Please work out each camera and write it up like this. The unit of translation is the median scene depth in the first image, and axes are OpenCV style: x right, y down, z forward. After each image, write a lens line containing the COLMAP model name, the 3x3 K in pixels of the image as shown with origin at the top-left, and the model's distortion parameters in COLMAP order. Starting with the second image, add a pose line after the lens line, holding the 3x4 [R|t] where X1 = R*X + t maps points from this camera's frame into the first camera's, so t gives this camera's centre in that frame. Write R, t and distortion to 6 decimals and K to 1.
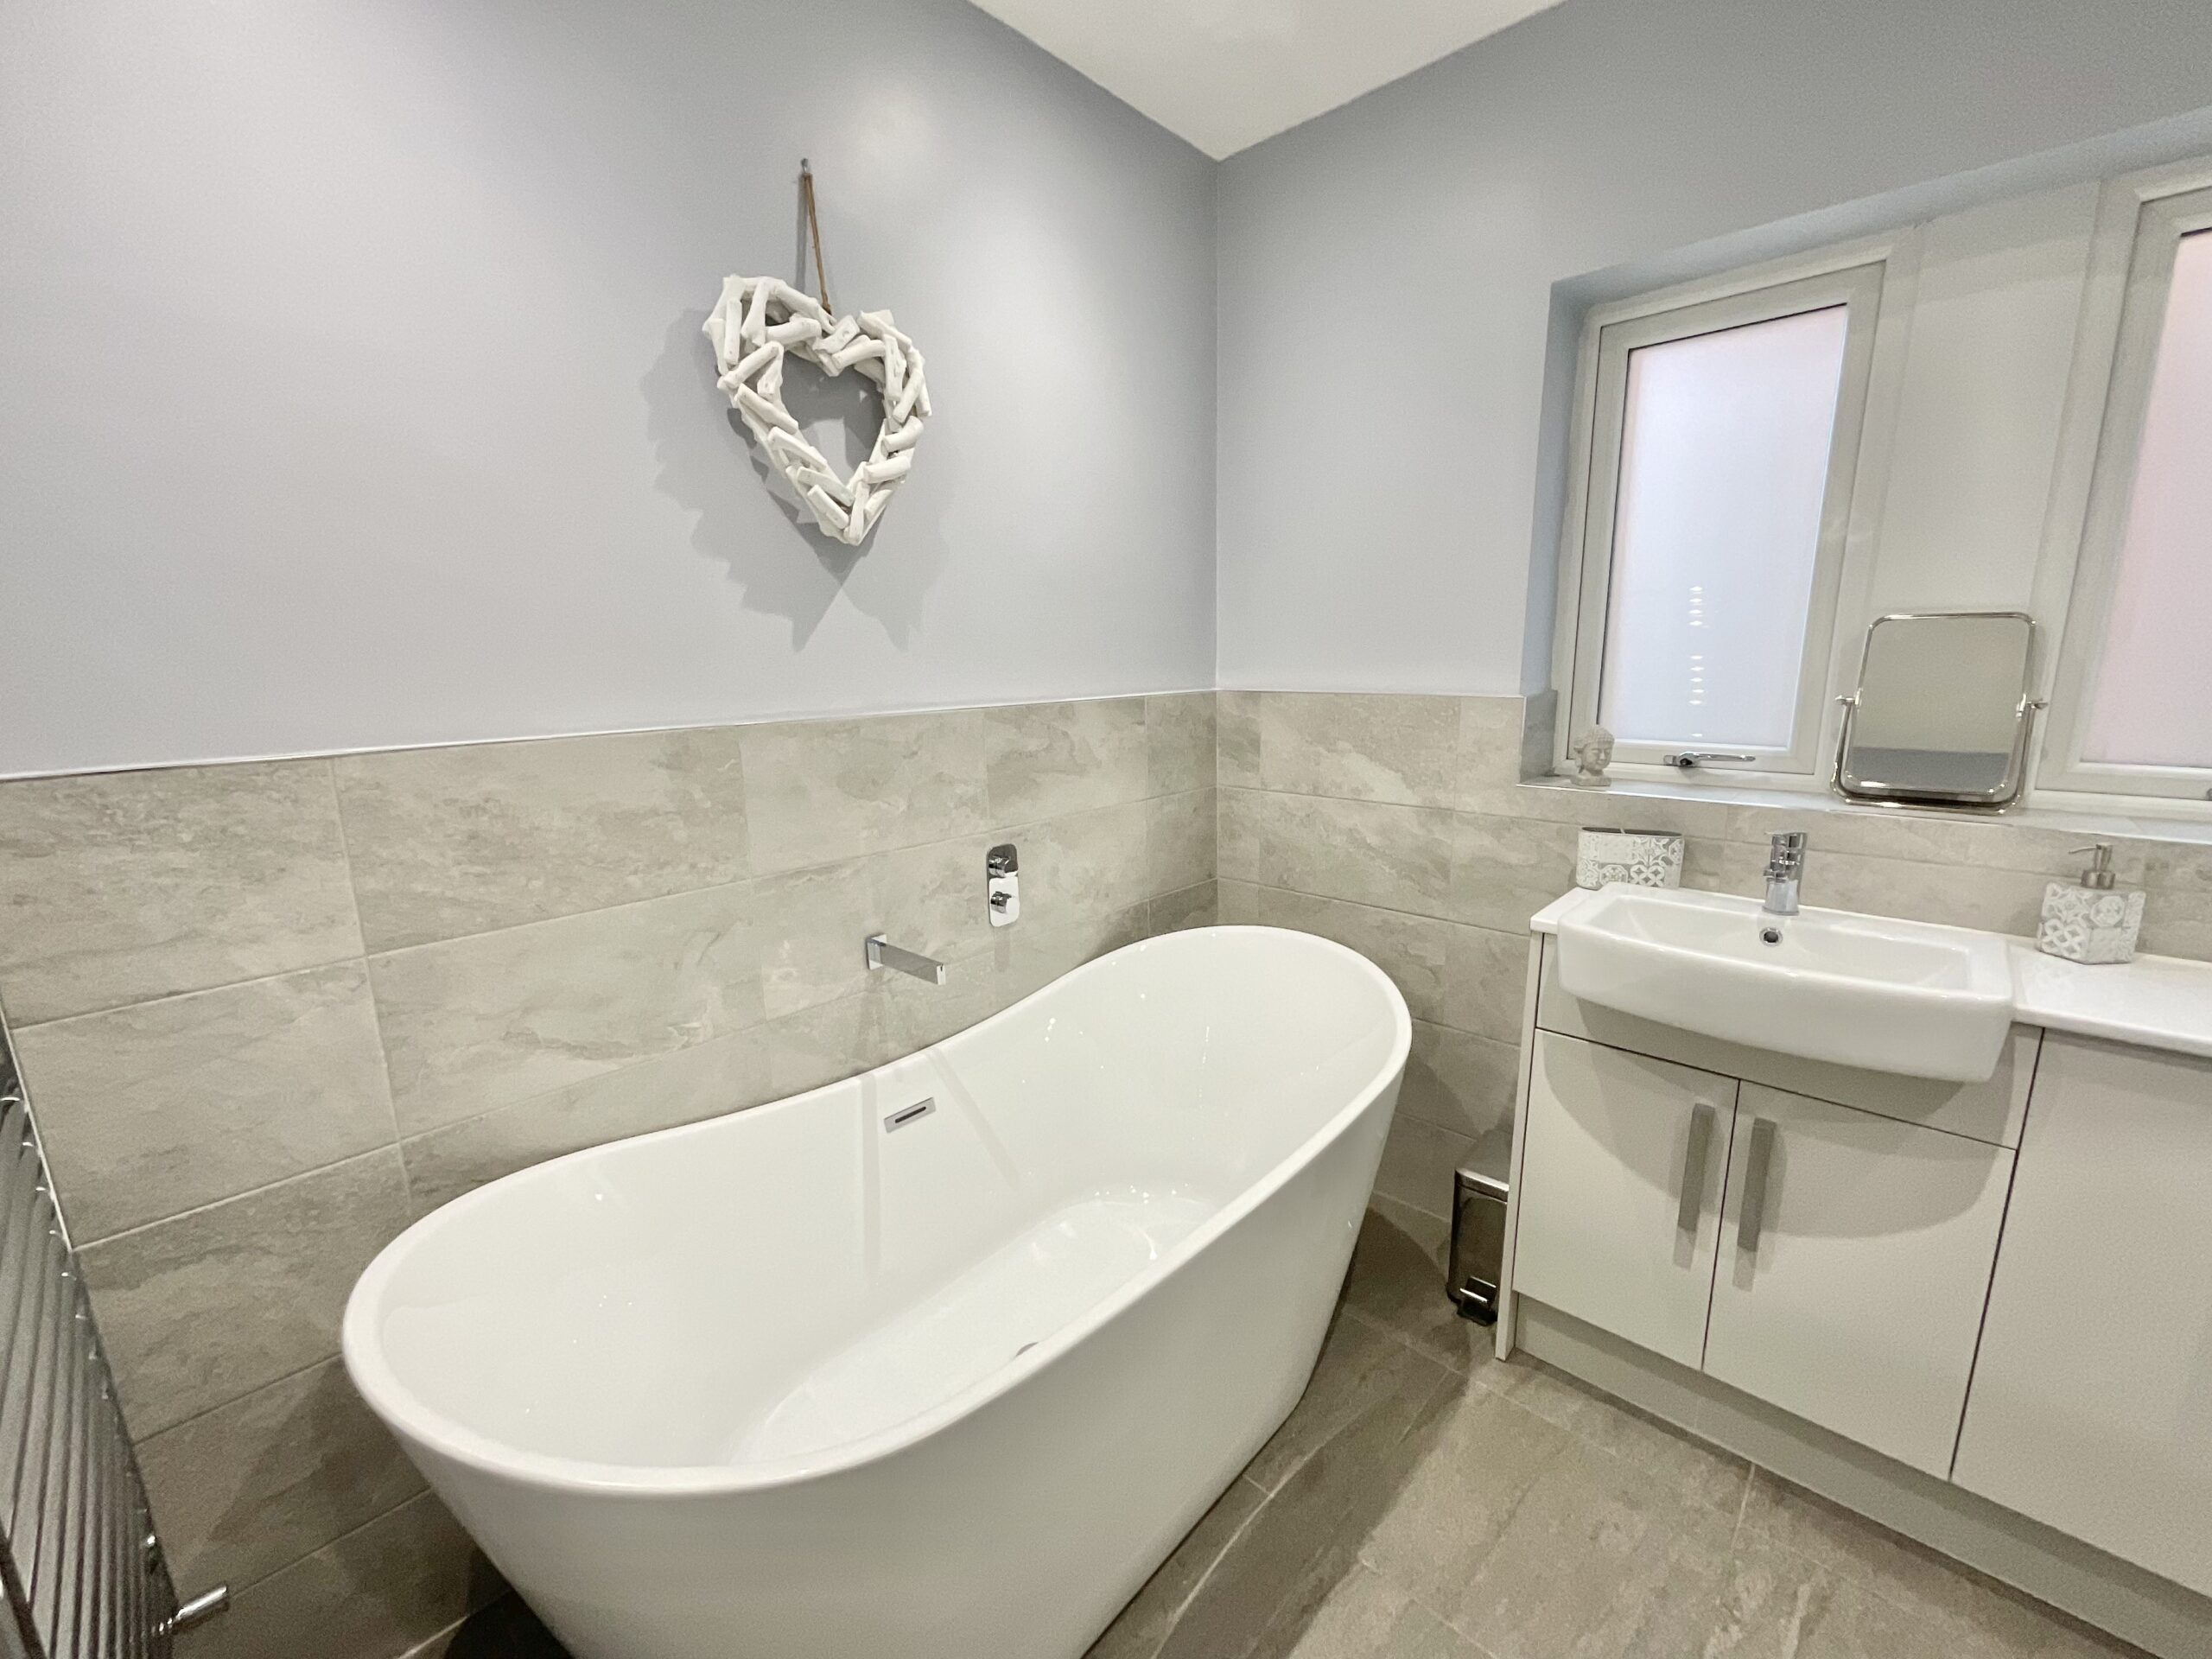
lens RADIAL K [[899.3, 0, 1106.0], [0, 899.3, 829.5], [0, 0, 1]] dist [0.000218, 0.000948]
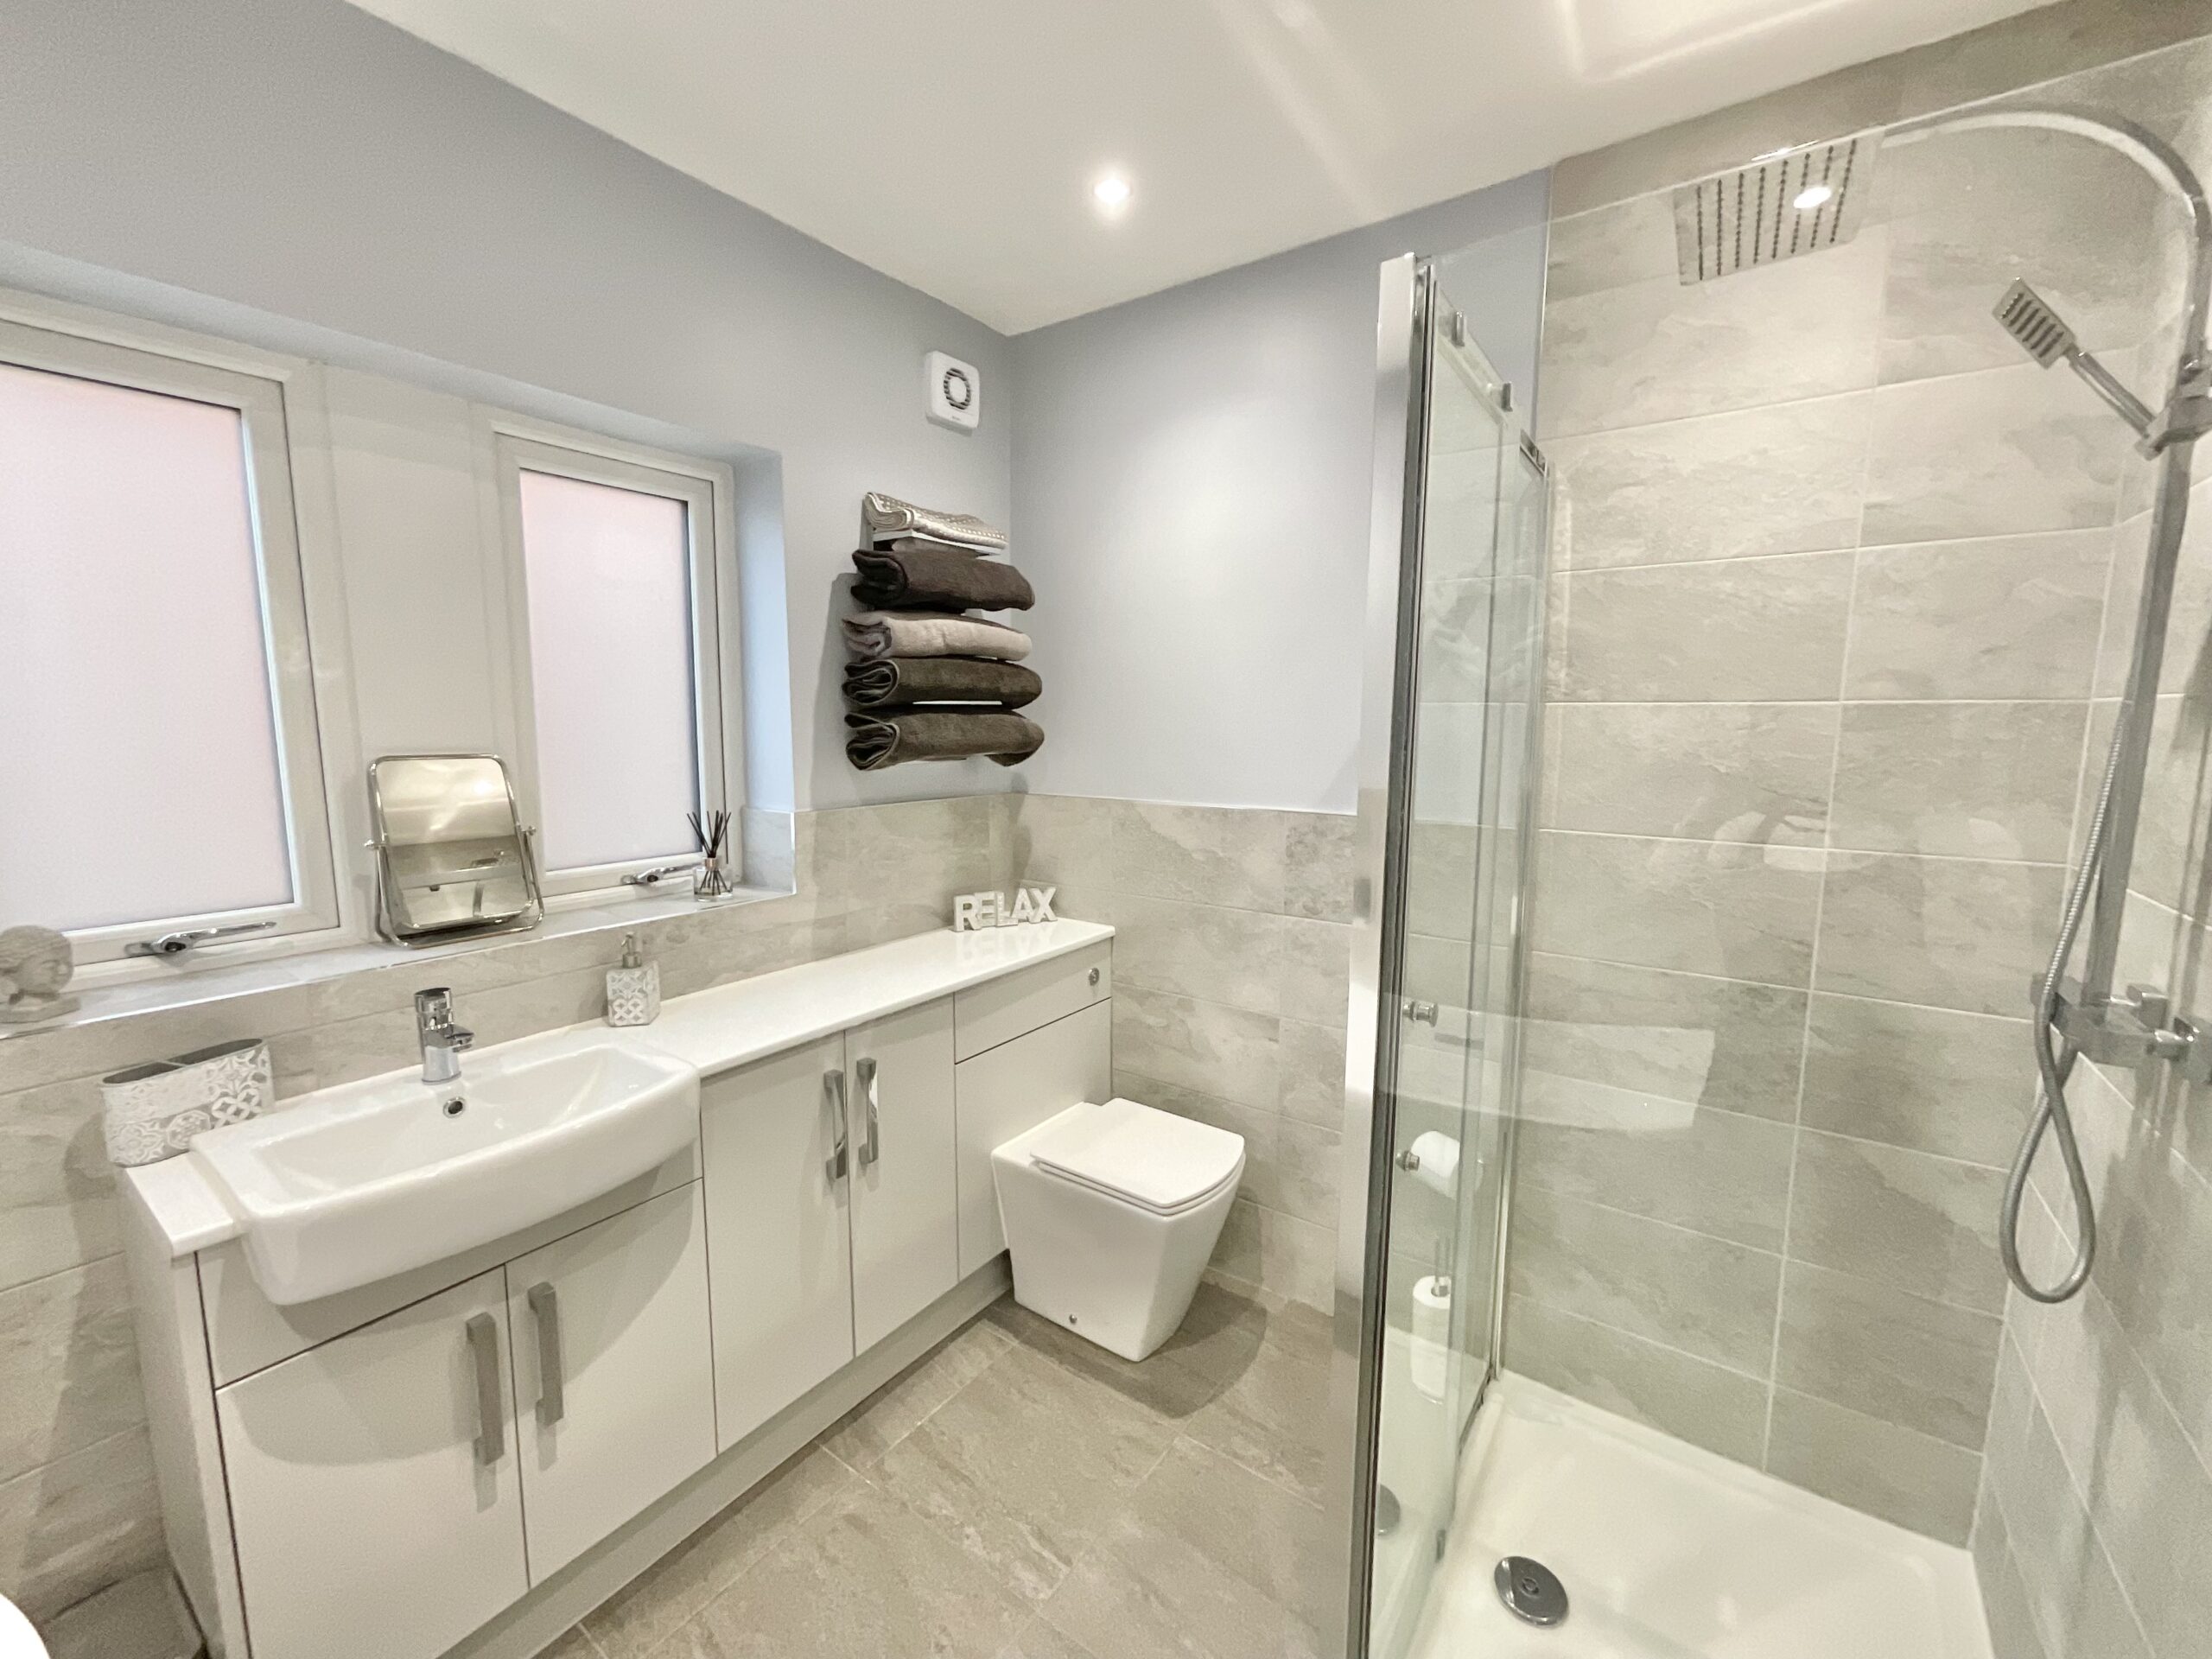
lens RADIAL K [[899.3, 0, 1106.0], [0, 899.3, 829.5], [0, 0, 1]] dist [0.000218, 0.000948]
pose [[-0.133777, -0.106714, 0.985249, -0.227044], [0.189838, 0.973014, 0.131165, -0.151118], [-0.972659, 0.204585, -0.109909, 0.389403]]
